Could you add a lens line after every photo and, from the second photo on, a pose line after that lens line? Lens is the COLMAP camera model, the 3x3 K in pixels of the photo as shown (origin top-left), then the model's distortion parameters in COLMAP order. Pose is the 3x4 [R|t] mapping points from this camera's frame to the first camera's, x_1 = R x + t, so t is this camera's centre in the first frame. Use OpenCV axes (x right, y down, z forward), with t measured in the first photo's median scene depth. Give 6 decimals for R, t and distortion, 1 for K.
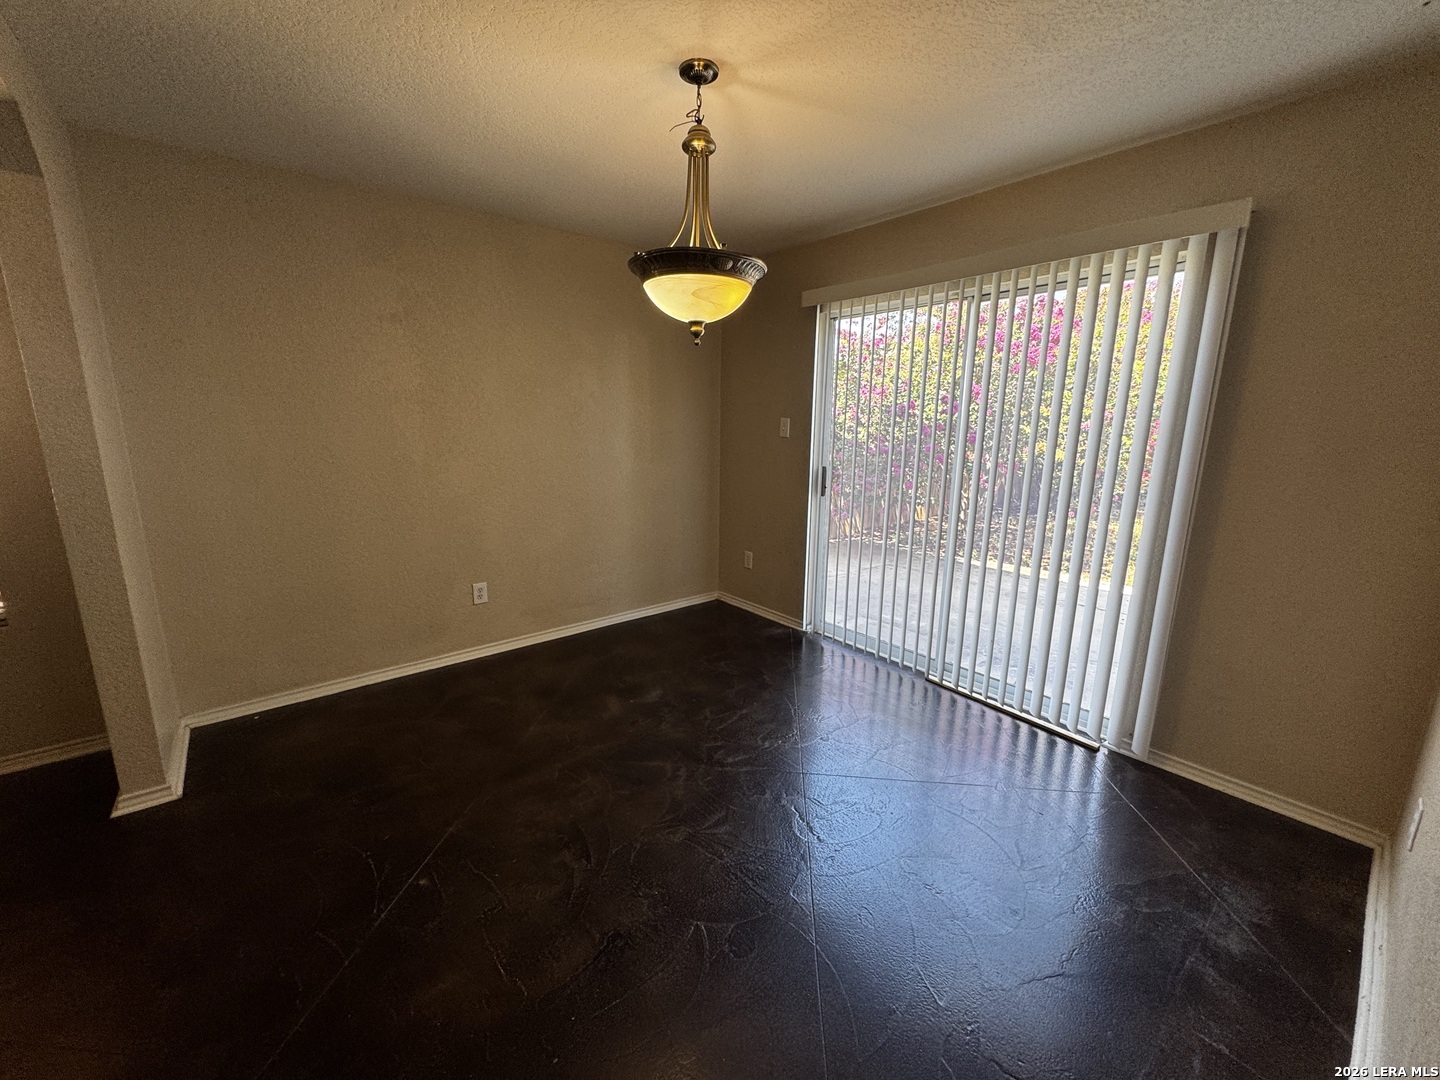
lens RADIAL K [[576.7, 0, 718.2], [0, 576.7, 538.4], [0, 0, 1]] dist [-0.005032, 0.000999]
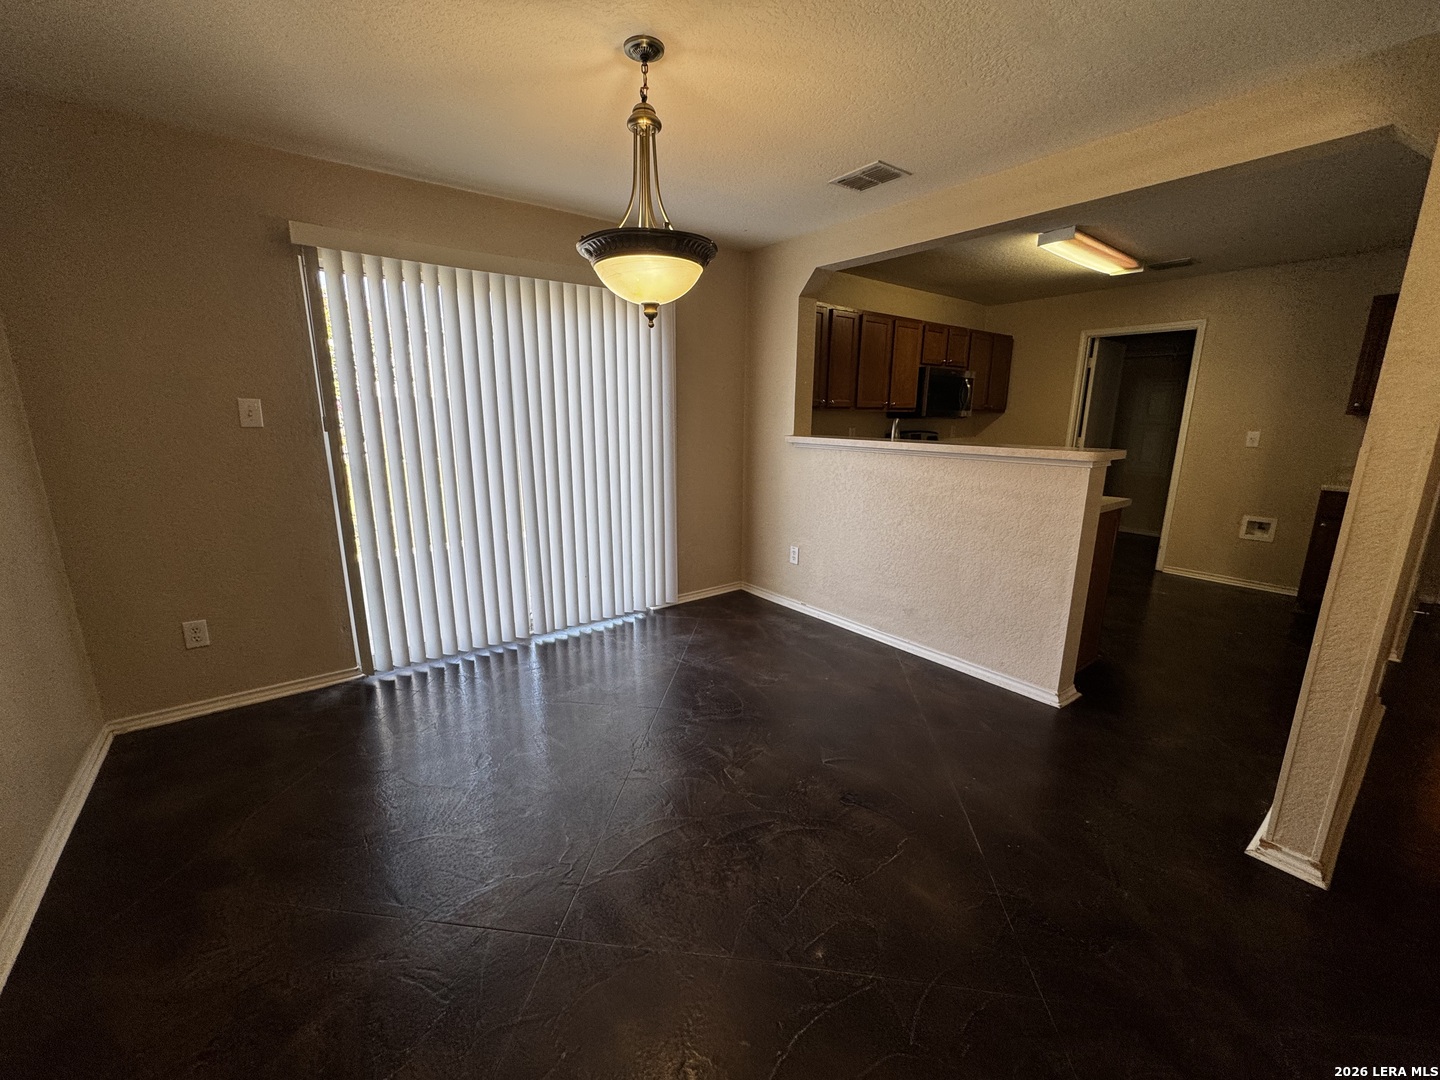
lens RADIAL K [[576.7, 0, 718.2], [0, 576.7, 538.4], [0, 0, 1]] dist [-0.005032, 0.000999]
pose [[0.033340, -0.225683, 0.973630, -1.124904], [0.196643, 0.956611, 0.215005, -0.182562], [-0.979908, 0.184289, 0.076273, 0.907371]]
